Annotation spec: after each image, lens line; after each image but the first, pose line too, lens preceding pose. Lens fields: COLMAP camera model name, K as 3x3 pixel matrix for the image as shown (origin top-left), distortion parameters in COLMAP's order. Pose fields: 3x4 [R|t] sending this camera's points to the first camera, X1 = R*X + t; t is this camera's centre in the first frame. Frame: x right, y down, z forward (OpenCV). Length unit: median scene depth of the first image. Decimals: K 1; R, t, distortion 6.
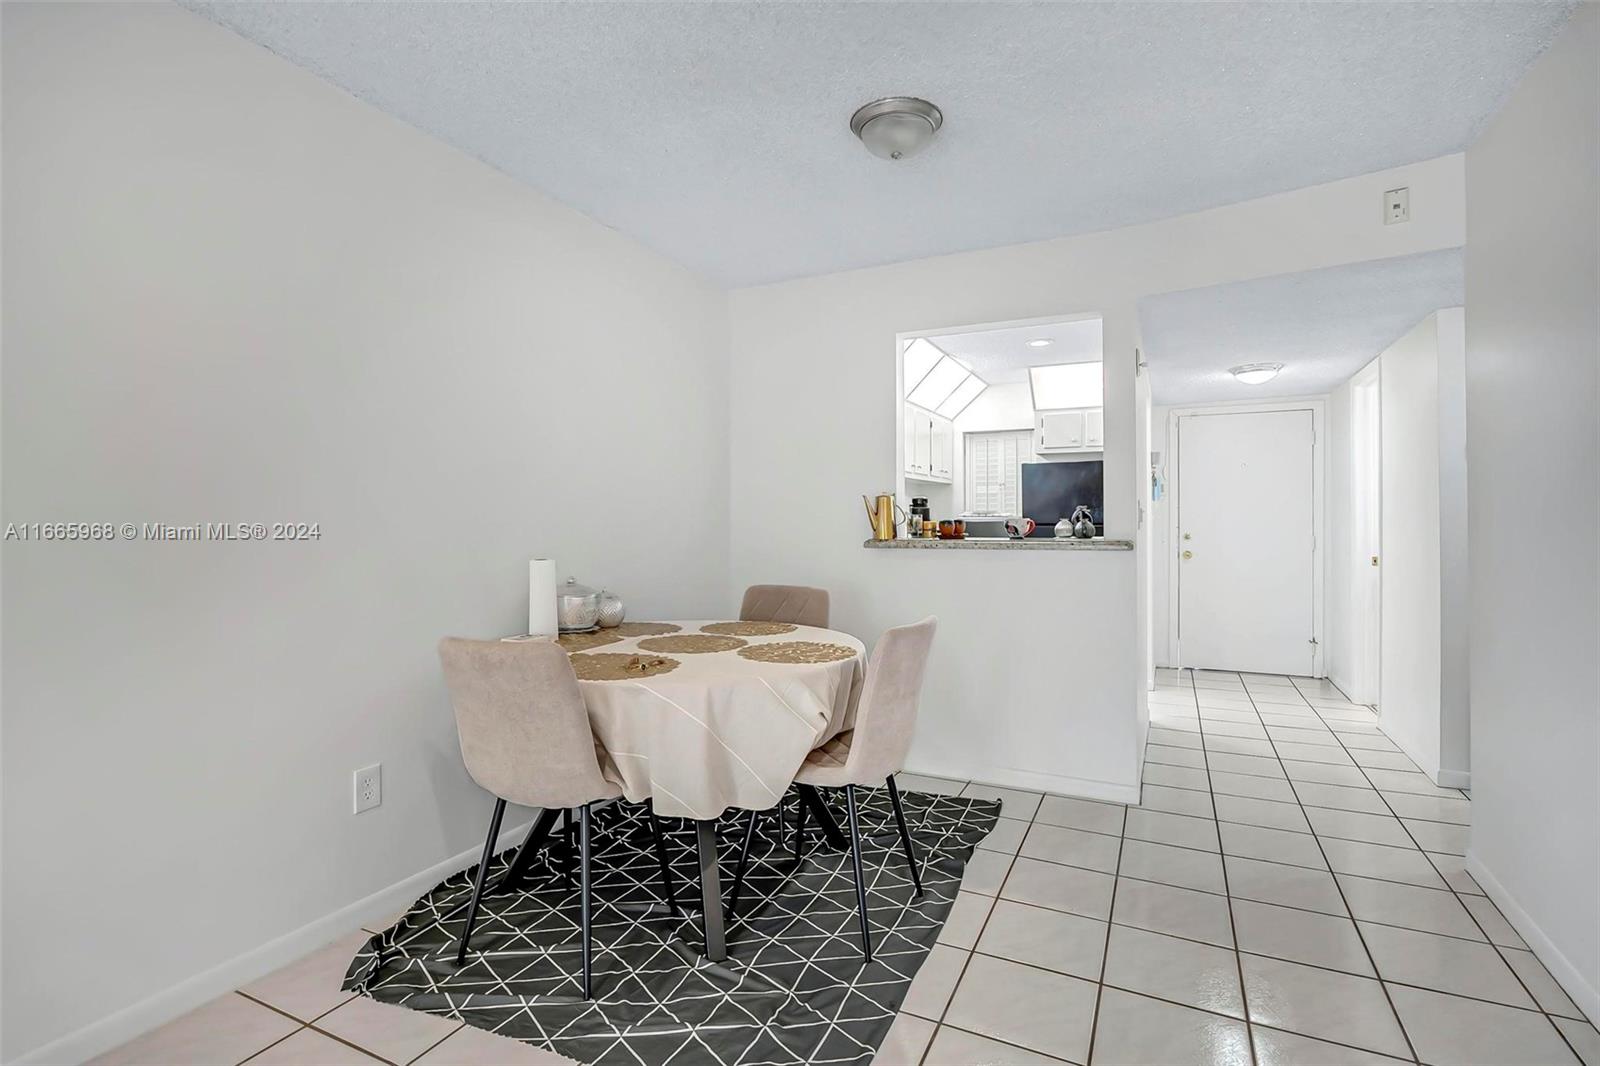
lens RADIAL K [[755.3, 0, 800.8], [0, 755.3, 522.4], [0, 0, 1]] dist [-0.020894, 0.004919]
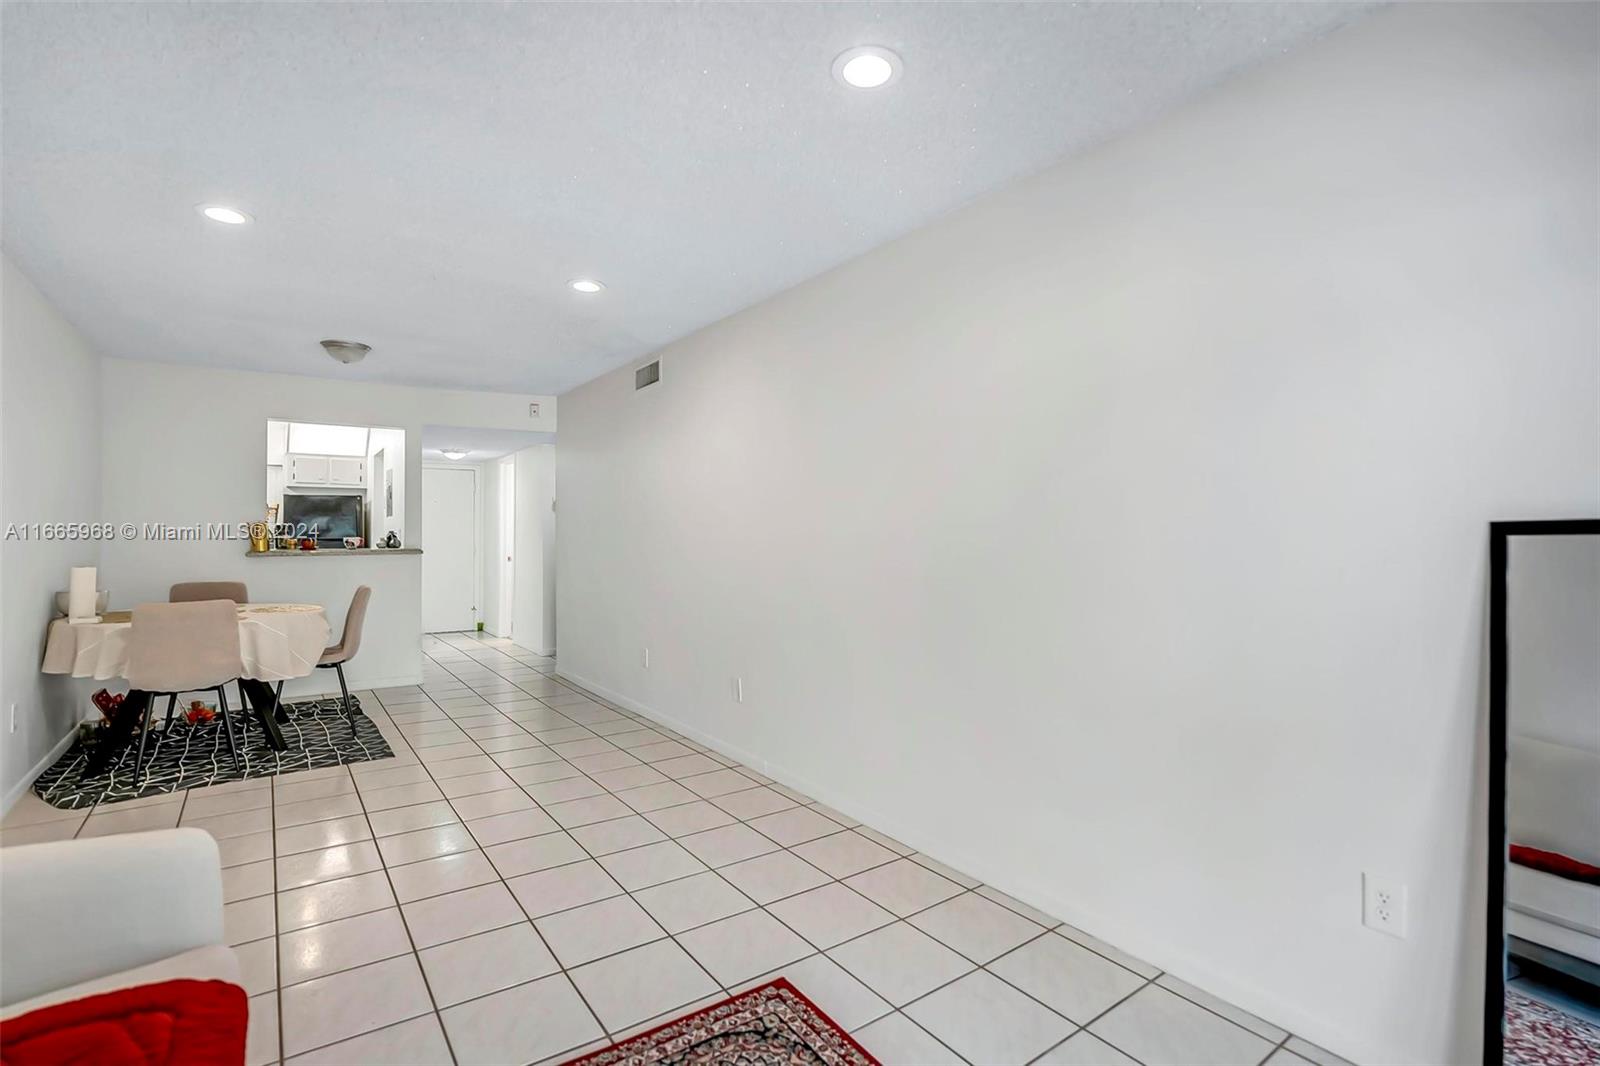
lens RADIAL K [[755.3, 0, 800.8], [0, 755.3, 522.4], [0, 0, 1]] dist [-0.020894, 0.004919]
pose [[0.478025, 0.014113, 0.878233, -0.693811], [0.001208, 0.999859, -0.016724, -0.009085], [-0.878345, 0.009055, 0.477941, -0.693233]]
